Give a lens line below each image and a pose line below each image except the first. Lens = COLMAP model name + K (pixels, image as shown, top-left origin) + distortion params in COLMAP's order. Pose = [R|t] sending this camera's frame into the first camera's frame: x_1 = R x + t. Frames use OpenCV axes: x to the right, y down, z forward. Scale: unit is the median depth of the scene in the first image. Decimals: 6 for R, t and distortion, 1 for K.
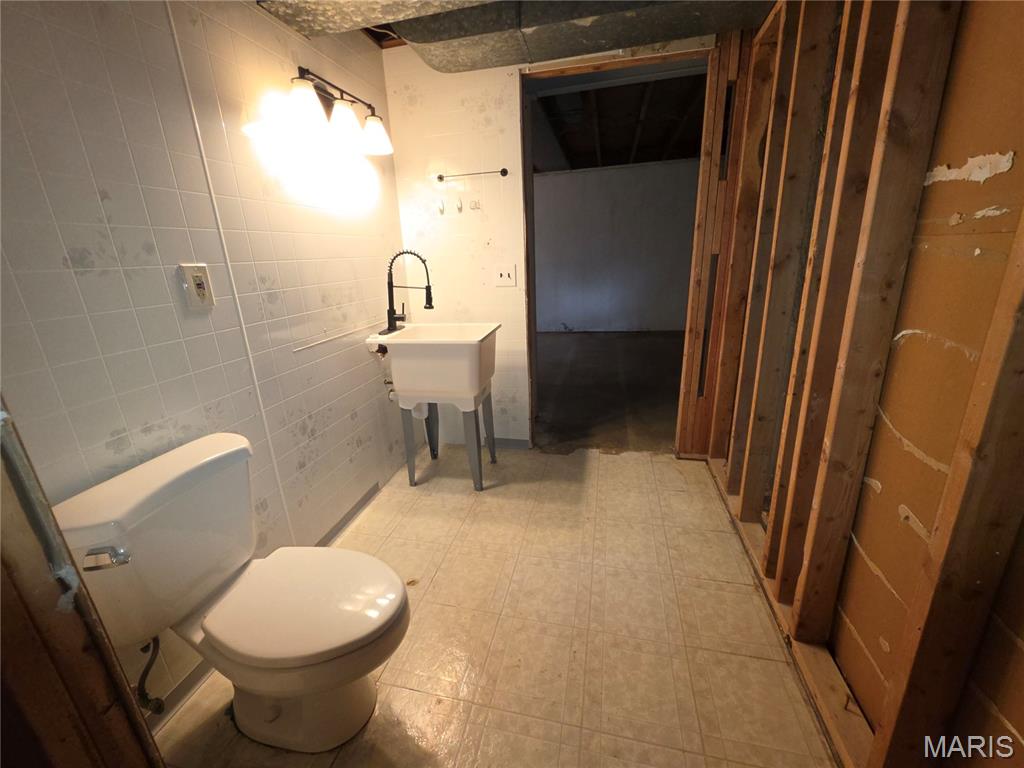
lens RADIAL K [[411.5, 0, 509.8], [0, 411.5, 380.2], [0, 0, 1]] dist [-0.003683, 0.000546]
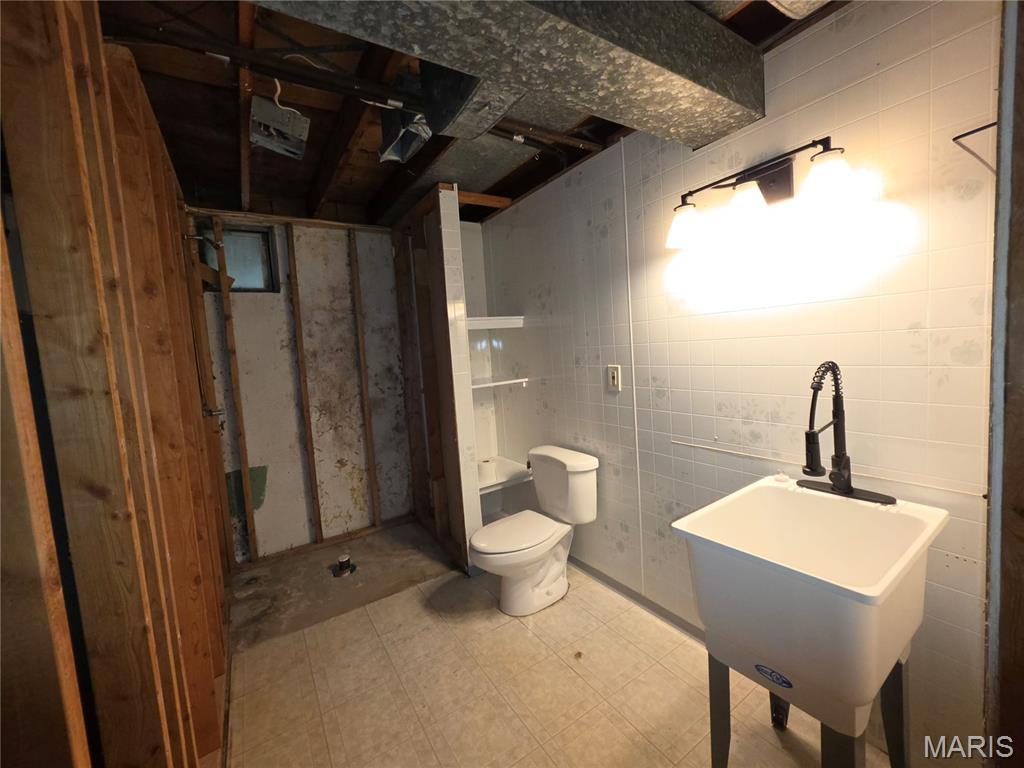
lens RADIAL K [[411.5, 0, 509.8], [0, 411.5, 380.2], [0, 0, 1]] dist [-0.003683, 0.000546]
pose [[-0.678844, 0.159448, -0.716762, 0.627187], [-0.115162, 0.940940, 0.318387, -0.598311], [0.725196, 0.298678, -0.620389, 1.470234]]
